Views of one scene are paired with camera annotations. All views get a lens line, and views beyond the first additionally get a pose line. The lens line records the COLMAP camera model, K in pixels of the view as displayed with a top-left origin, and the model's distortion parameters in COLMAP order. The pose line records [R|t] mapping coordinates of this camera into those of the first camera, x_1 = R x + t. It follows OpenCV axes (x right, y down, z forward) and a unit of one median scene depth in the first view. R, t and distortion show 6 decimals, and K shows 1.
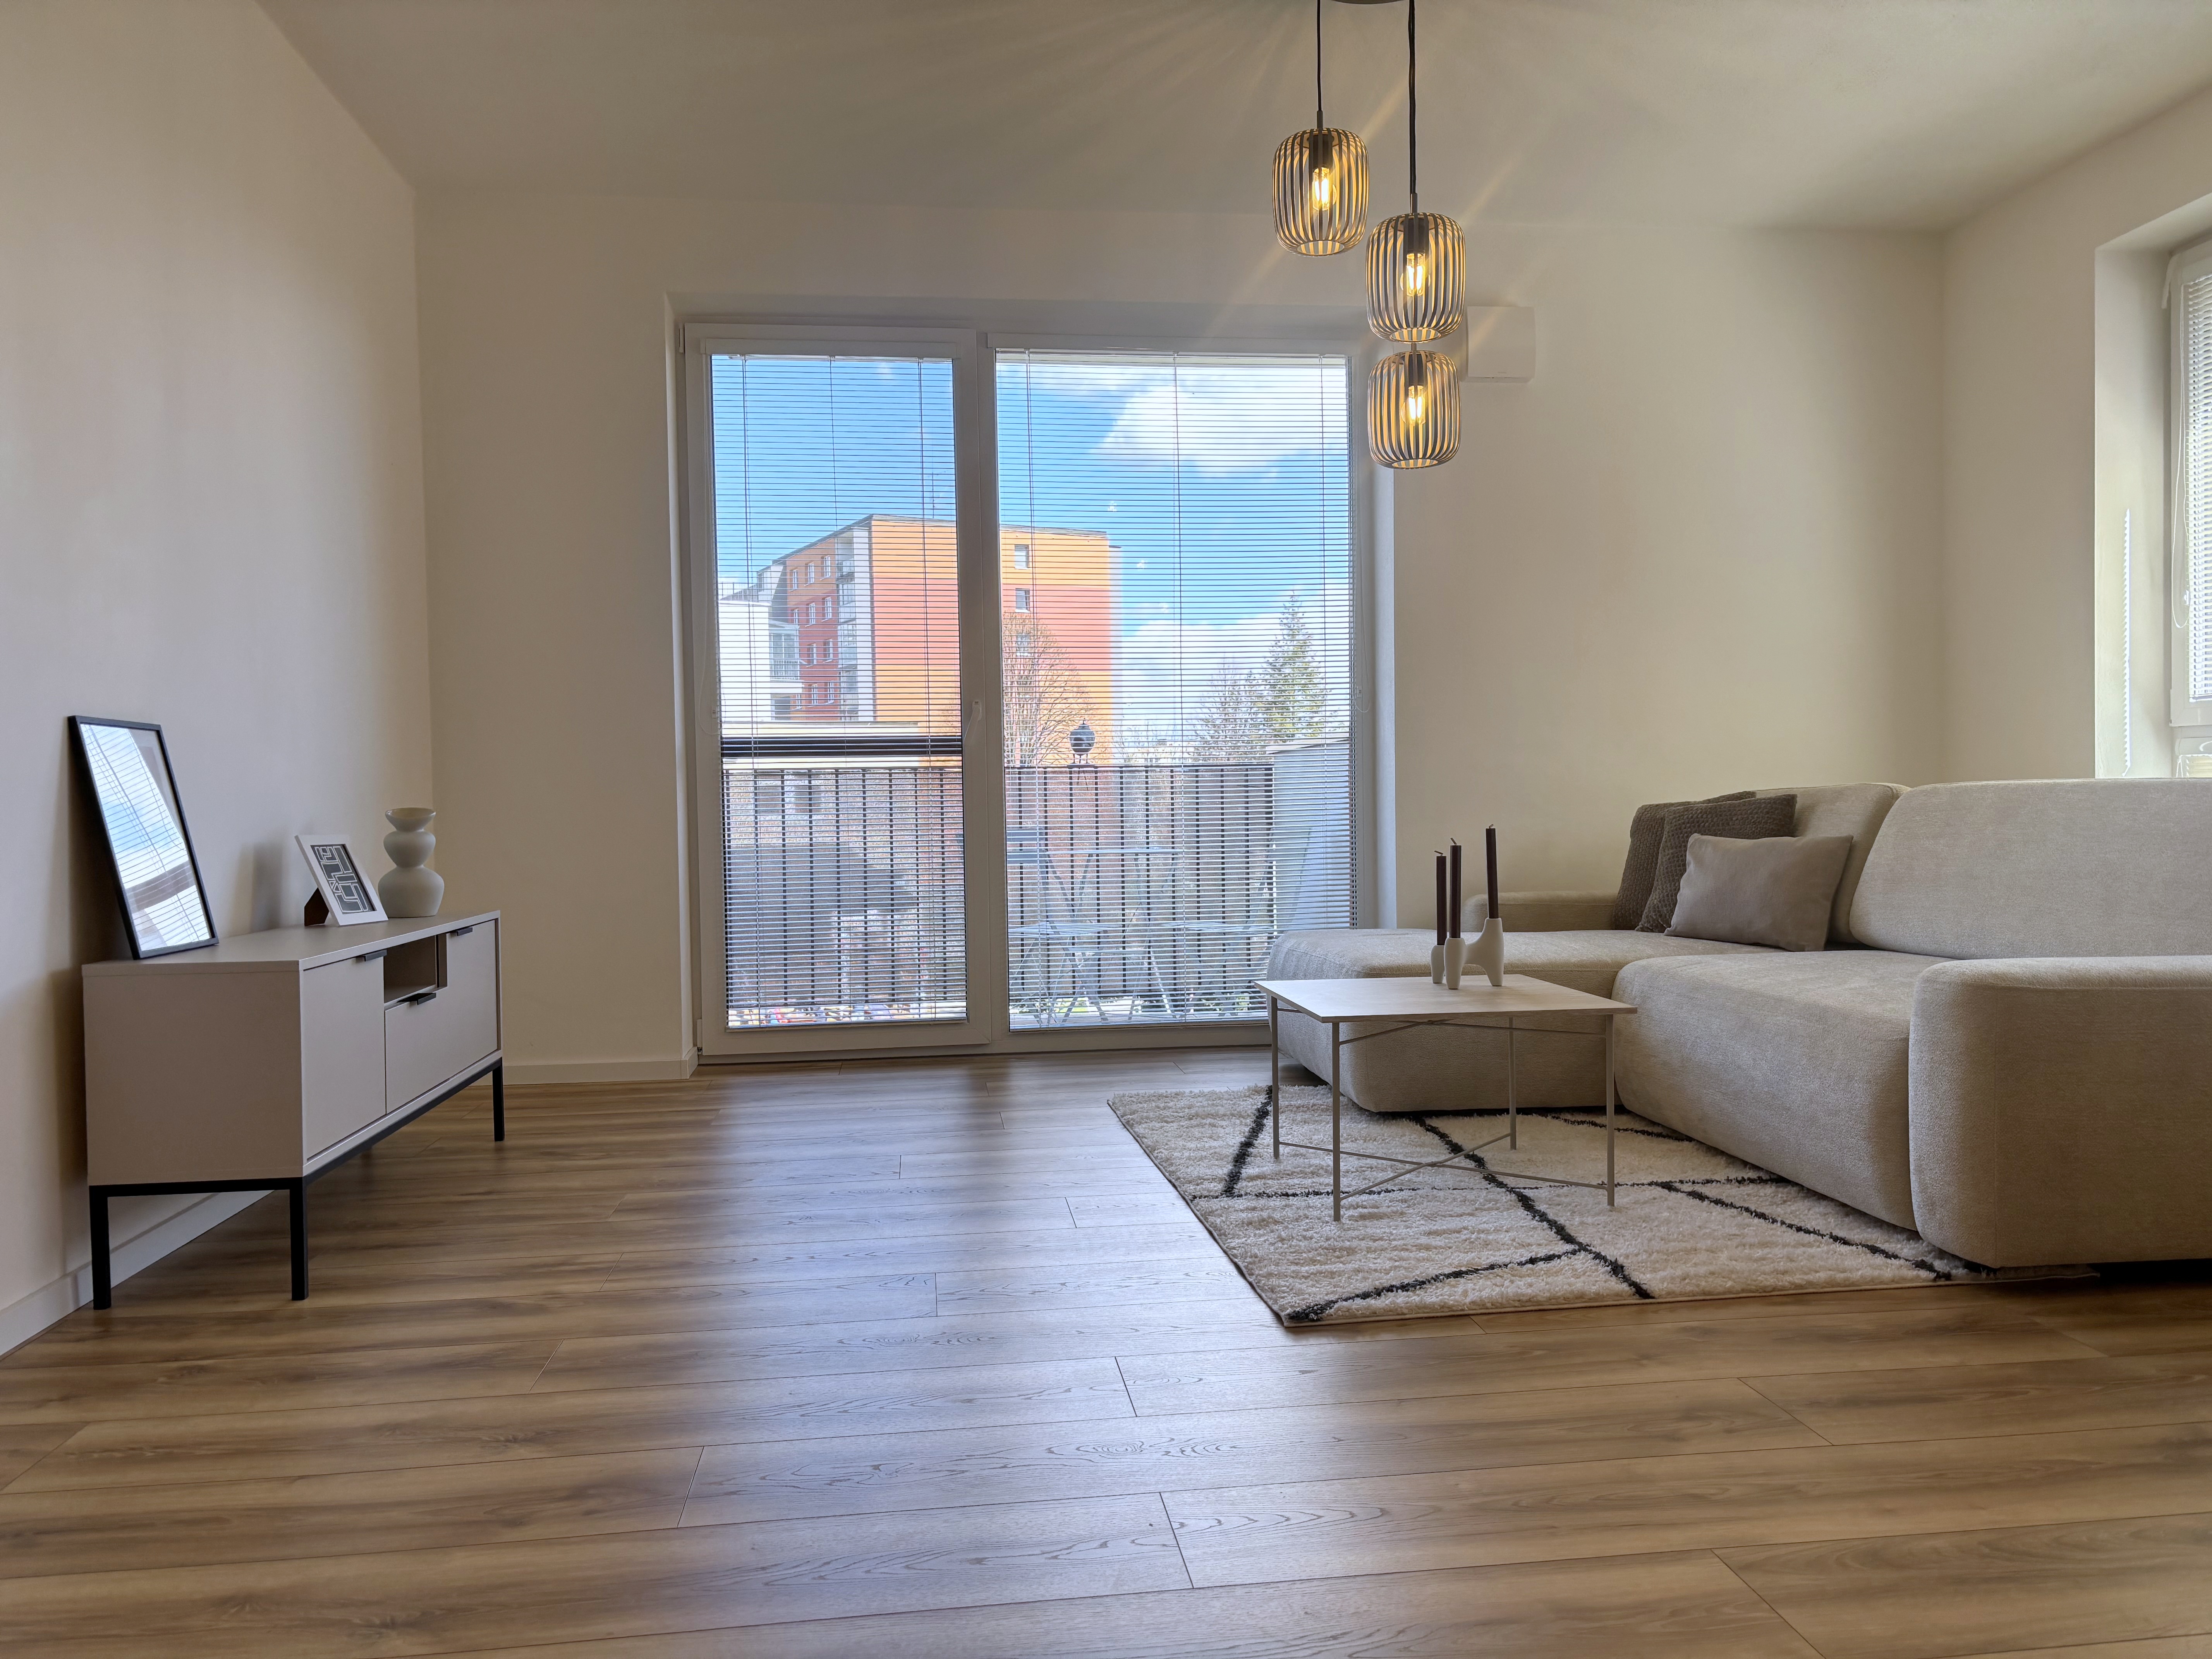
lens RADIAL K [[1683.7, 0, 1119.5], [0, 1683.7, 840.6], [0, 0, 1]] dist [0.014745, 0.002234]
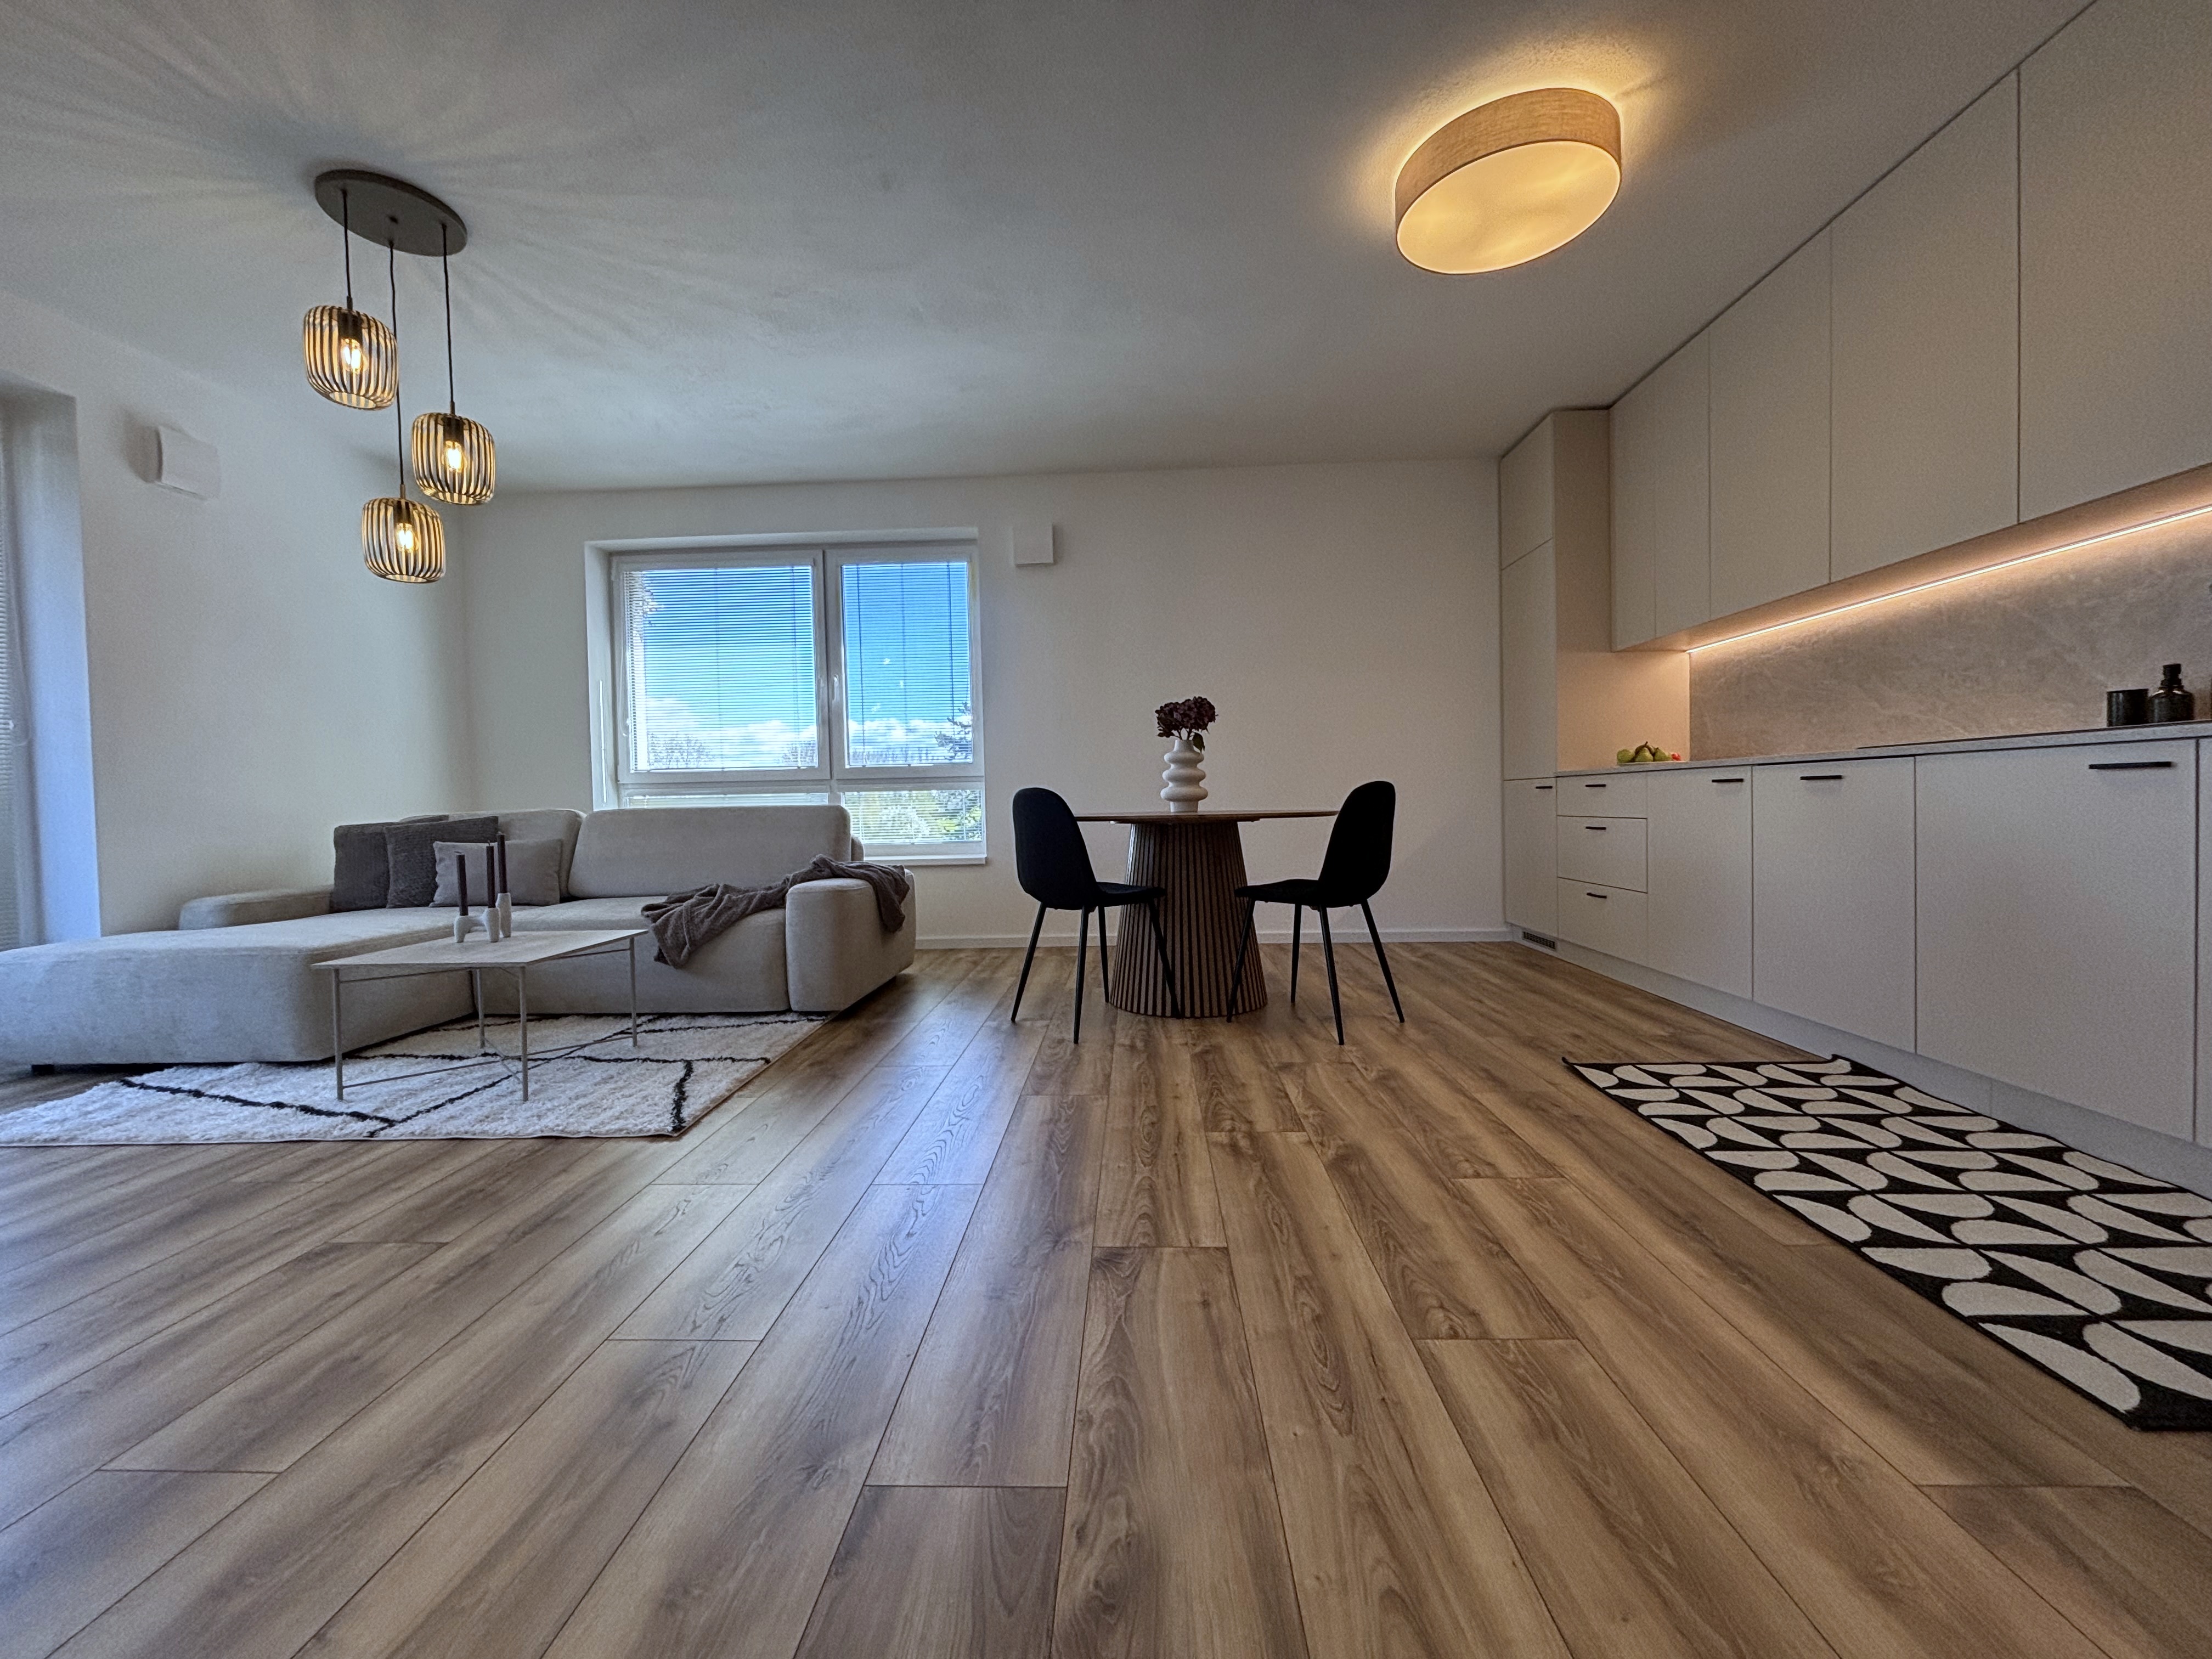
lens RADIAL K [[898.9, 0, 1108.2], [0, 898.9, 821.7], [0, 0, 1]] dist [-0.000191, 0.000450]
pose [[0.168434, -0.010826, 0.985654, -0.505207], [0.045866, 0.998943, 0.003134, 0.004235], [-0.984645, 0.044680, 0.168752, 0.329730]]
